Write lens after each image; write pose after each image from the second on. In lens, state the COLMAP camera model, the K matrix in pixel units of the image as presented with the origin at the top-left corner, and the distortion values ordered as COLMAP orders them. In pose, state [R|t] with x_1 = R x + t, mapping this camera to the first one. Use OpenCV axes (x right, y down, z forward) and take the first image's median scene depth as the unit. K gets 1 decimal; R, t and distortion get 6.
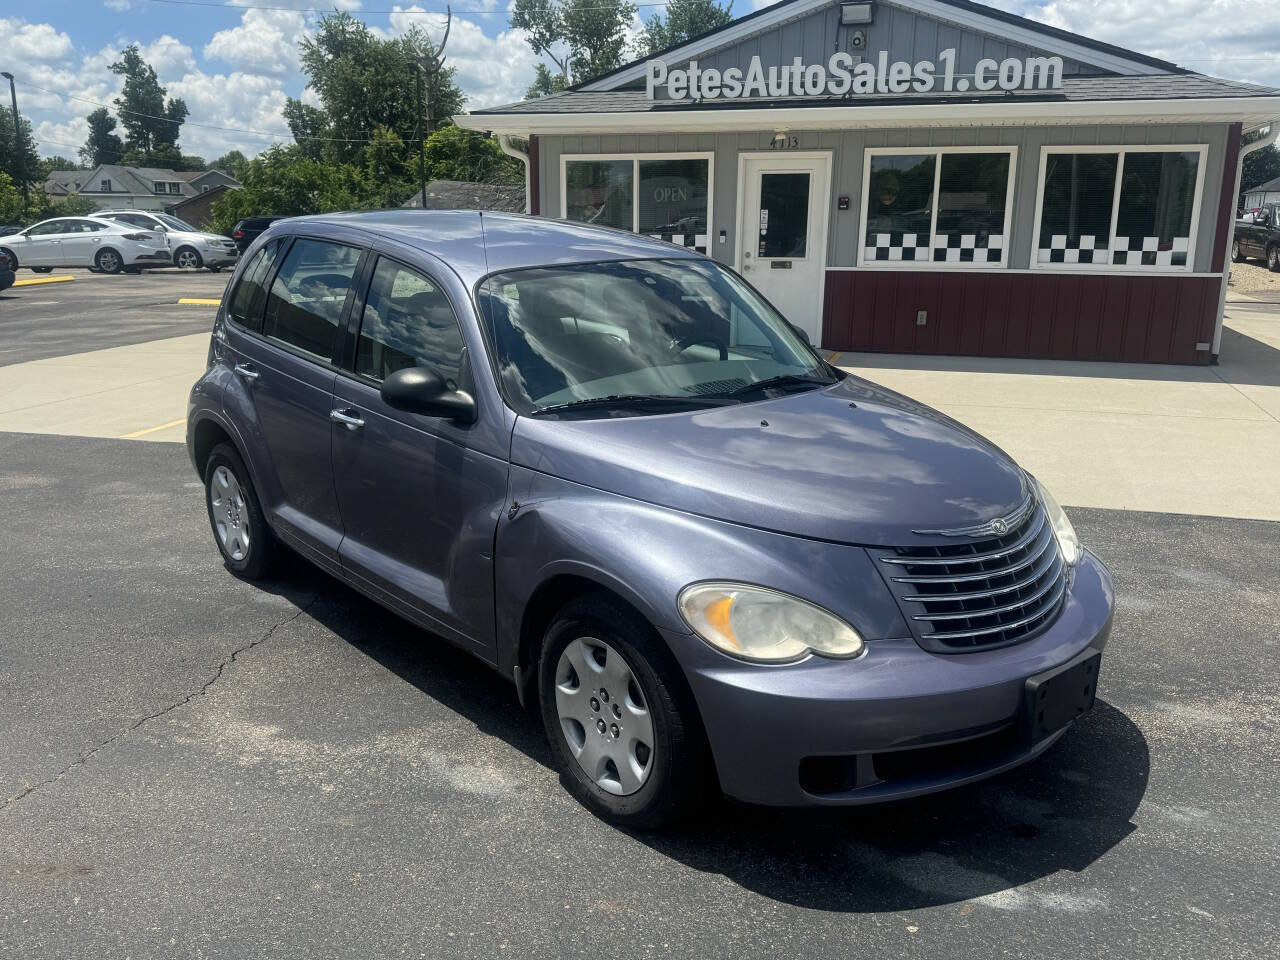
lens RADIAL K [[1092.1, 0, 627.5], [0, 1092.1, 475.0], [0, 0, 1]] dist [0.054695, -0.073084]
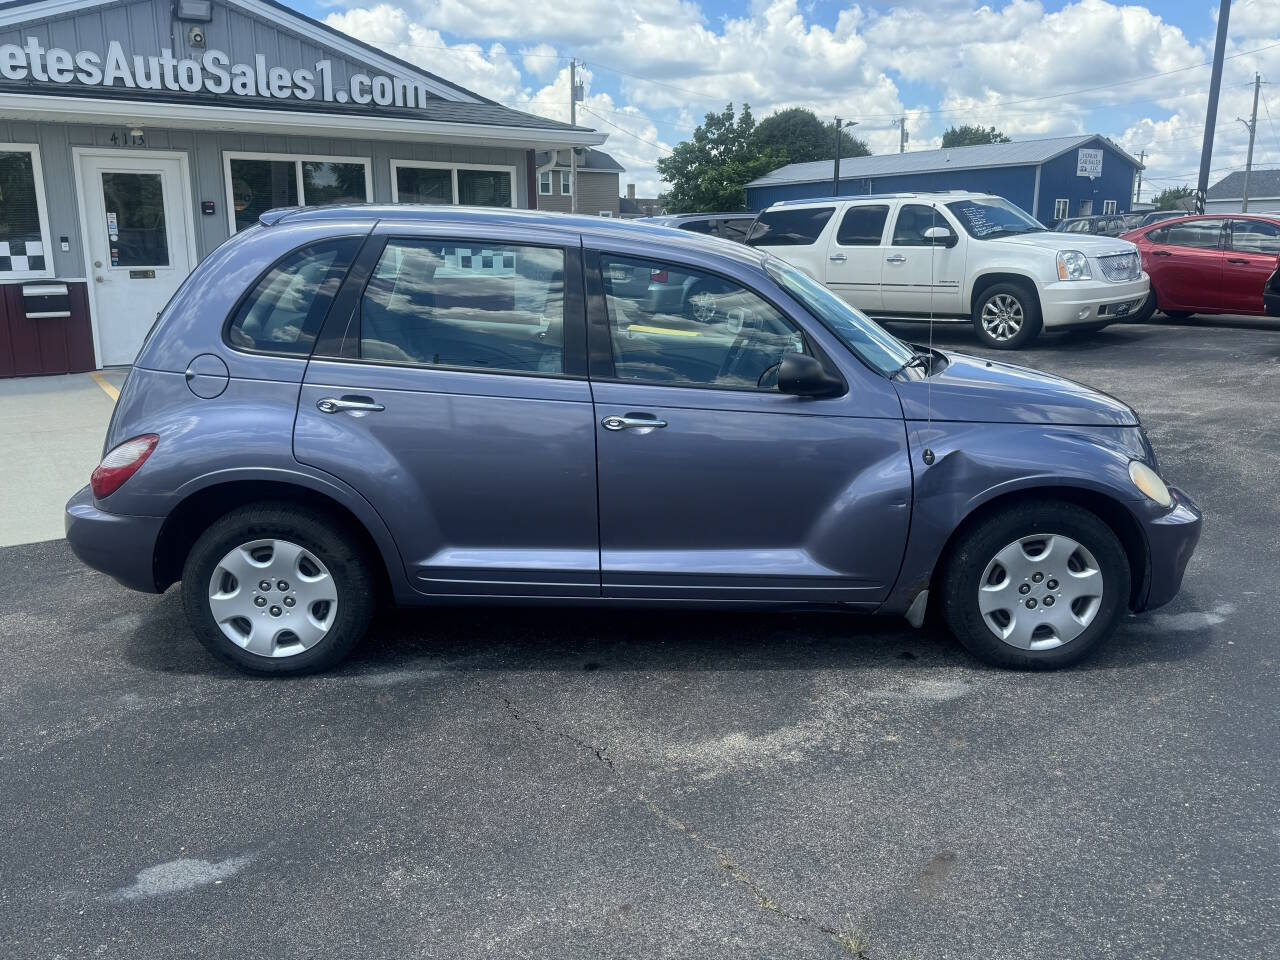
lens RADIAL K [[1092.1, 0, 643.5], [0, 1092.1, 480.7], [0, 0, 1]] dist [0.054695, -0.073084]
pose [[0.623761, -0.177441, 0.761207, -0.356300], [0.177562, 0.980596, 0.083080, -0.031015], [-0.761179, 0.083340, 0.643165, 0.131924]]
